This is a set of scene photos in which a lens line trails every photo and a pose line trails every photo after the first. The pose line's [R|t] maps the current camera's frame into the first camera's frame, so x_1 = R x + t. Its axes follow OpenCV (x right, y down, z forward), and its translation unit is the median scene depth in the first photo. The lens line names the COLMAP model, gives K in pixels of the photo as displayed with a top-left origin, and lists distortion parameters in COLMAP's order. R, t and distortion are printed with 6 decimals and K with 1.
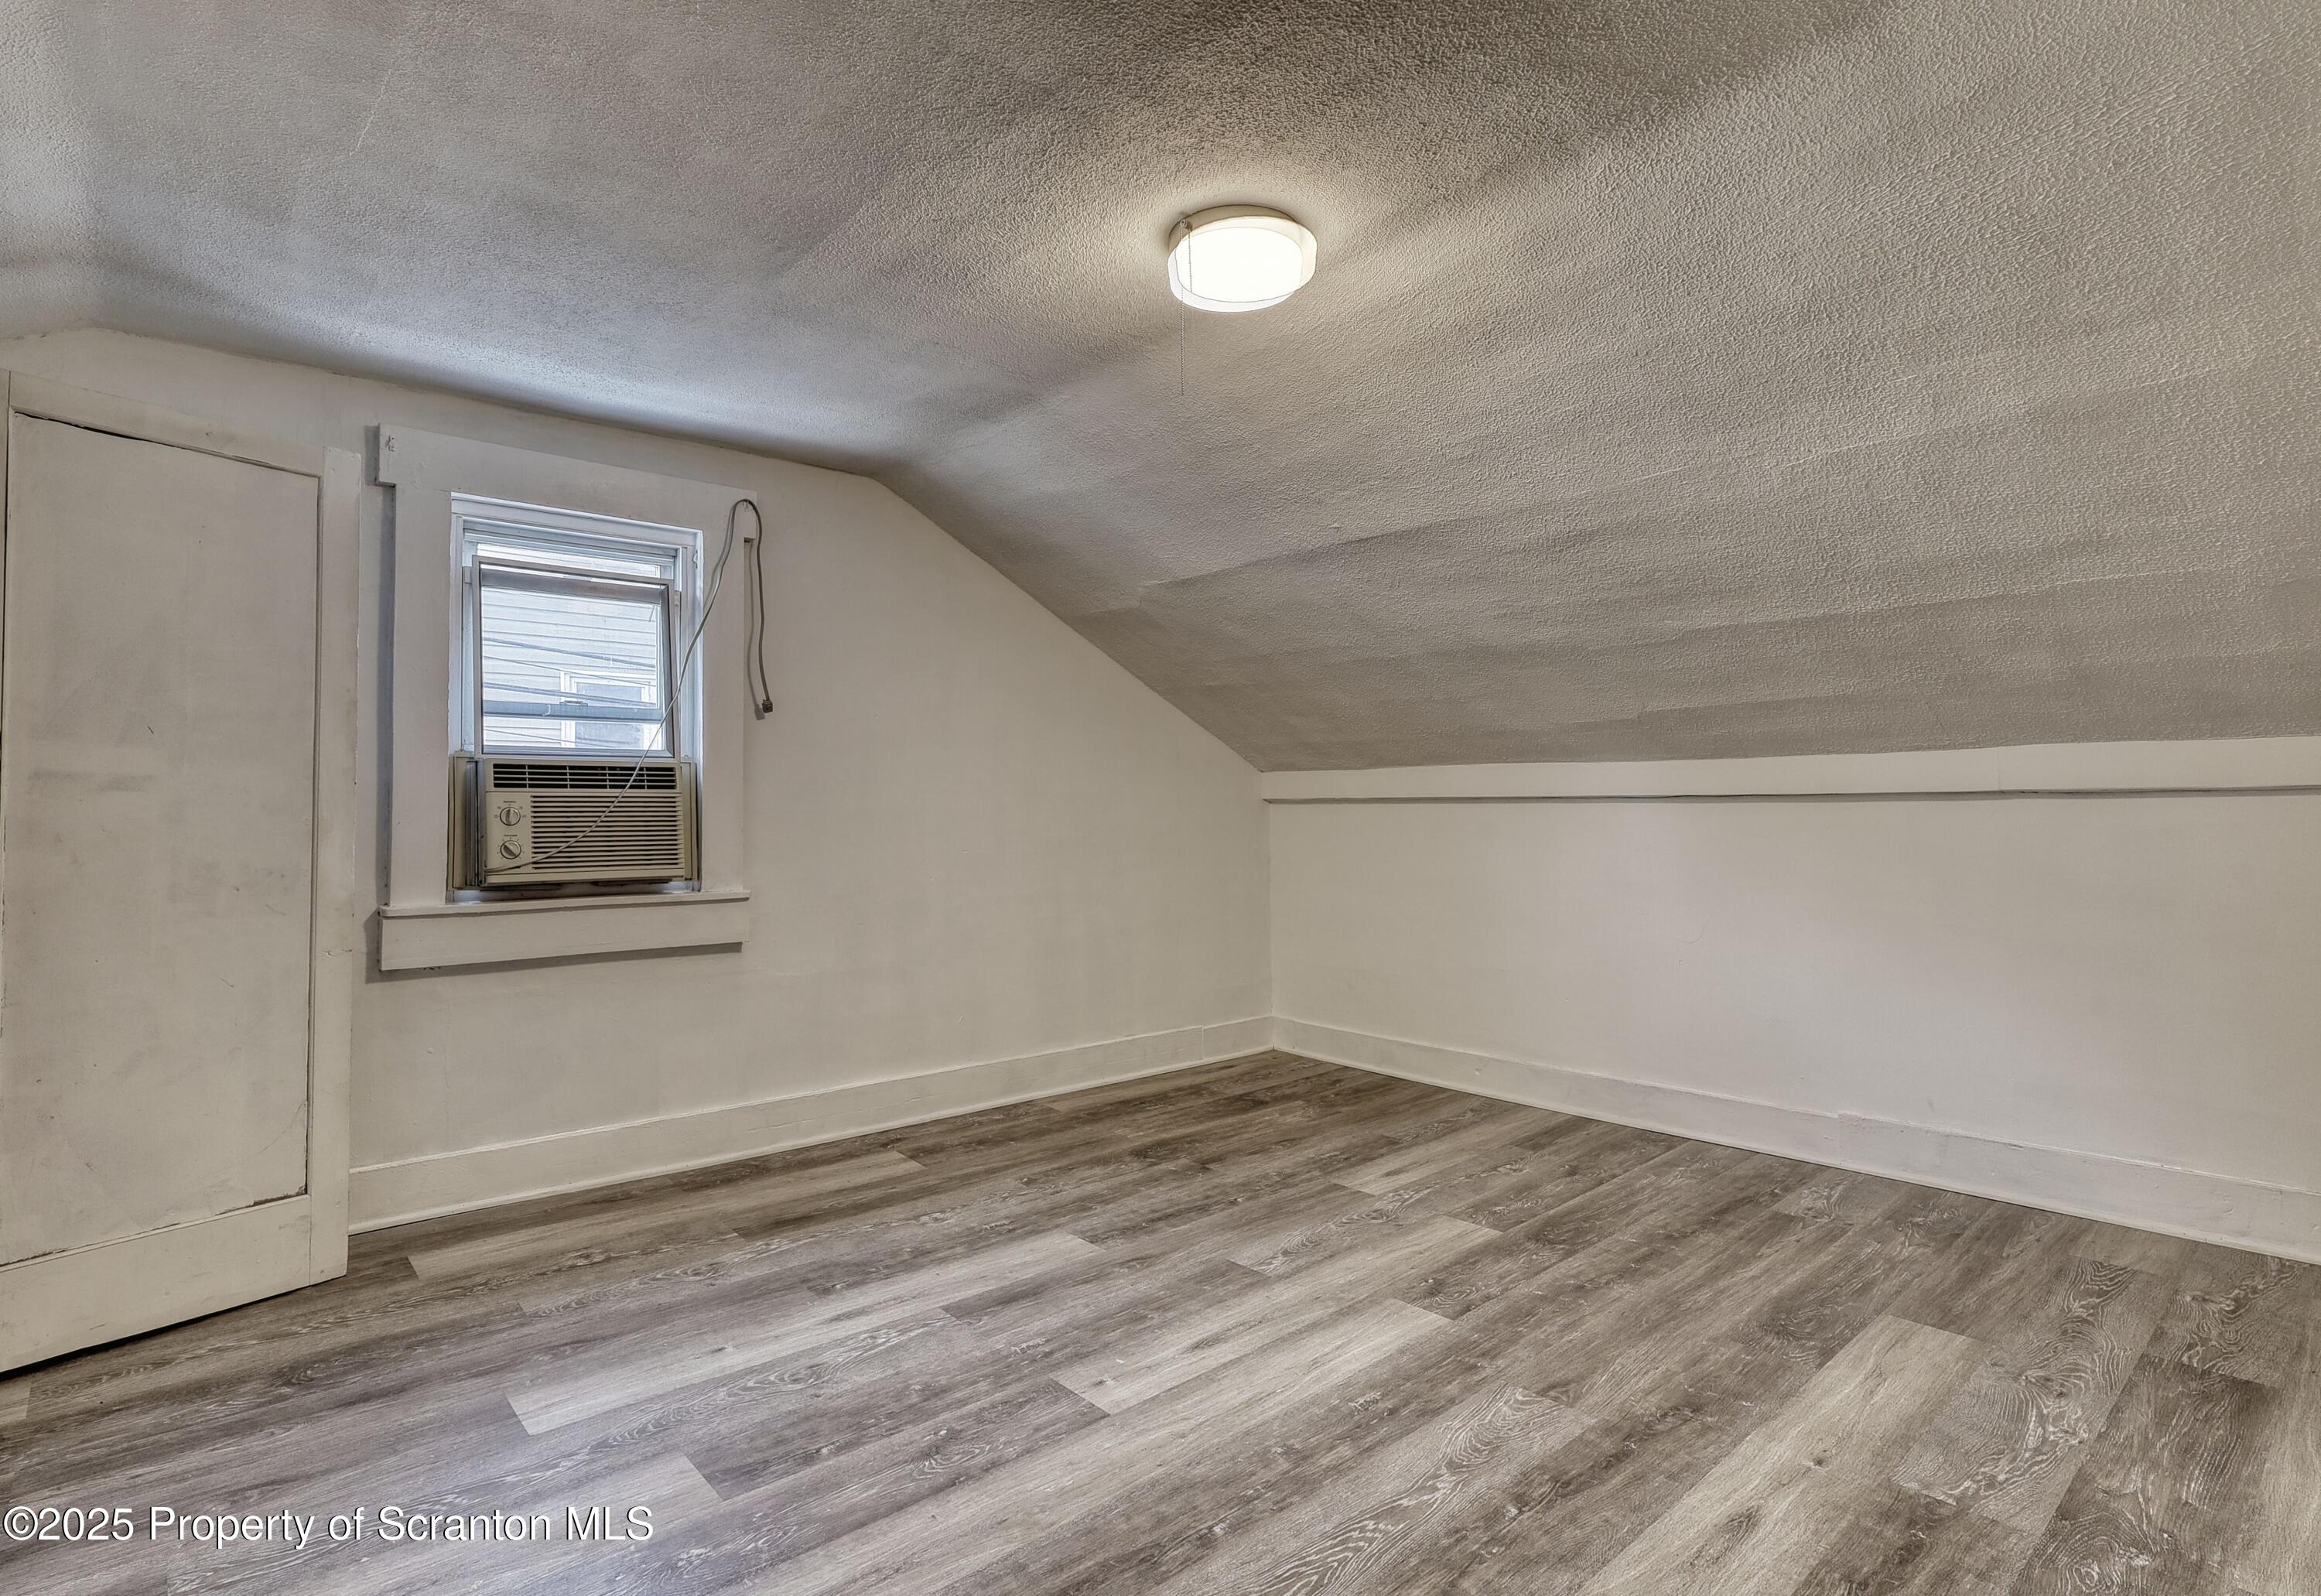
lens RADIAL K [[1088.3, 0, 1157.8], [0, 1088.3, 781.7], [0, 0, 1]] dist [-0.011724, 0.000076]
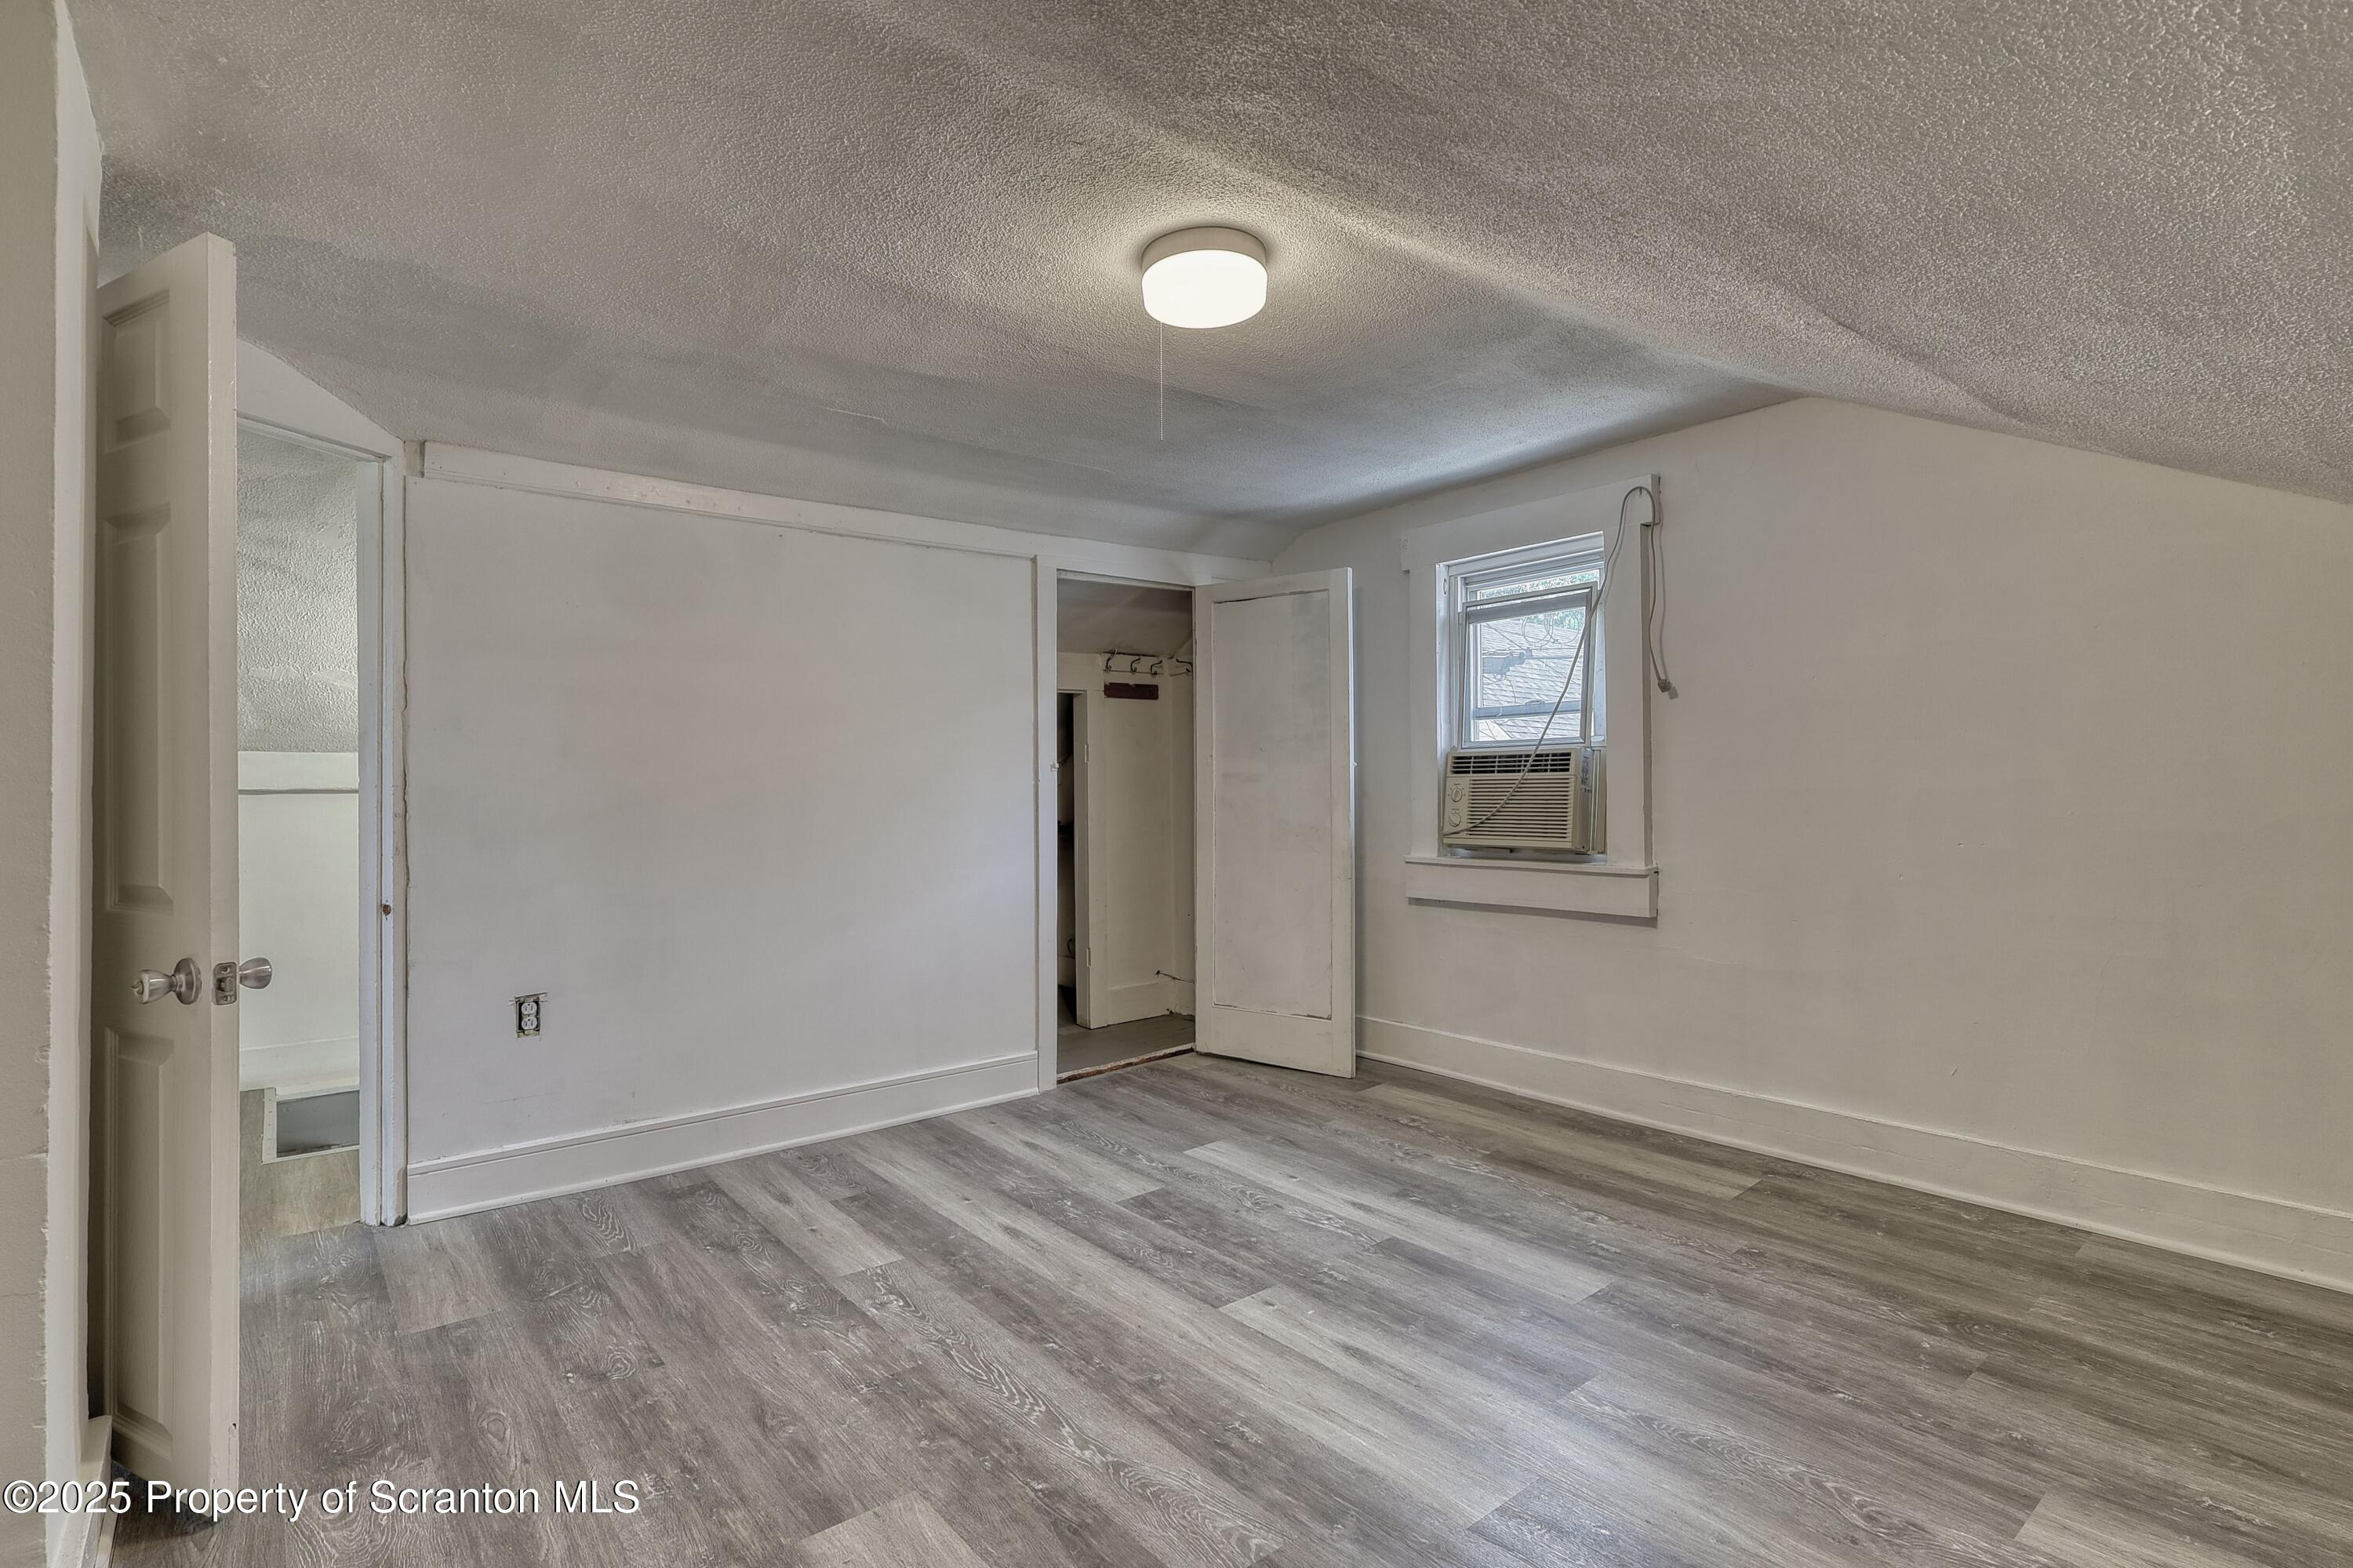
lens RADIAL K [[1119.2, 0, 1181.3], [0, 1119.2, 782.5], [0, 0, 1]] dist [-0.011008, 0.005666]
pose [[-0.006410, 0.000011, -0.999979, 1.000750], [0.037519, 0.999296, -0.000230, 0.004686], [0.999275, -0.037520, -0.006406, 0.837882]]
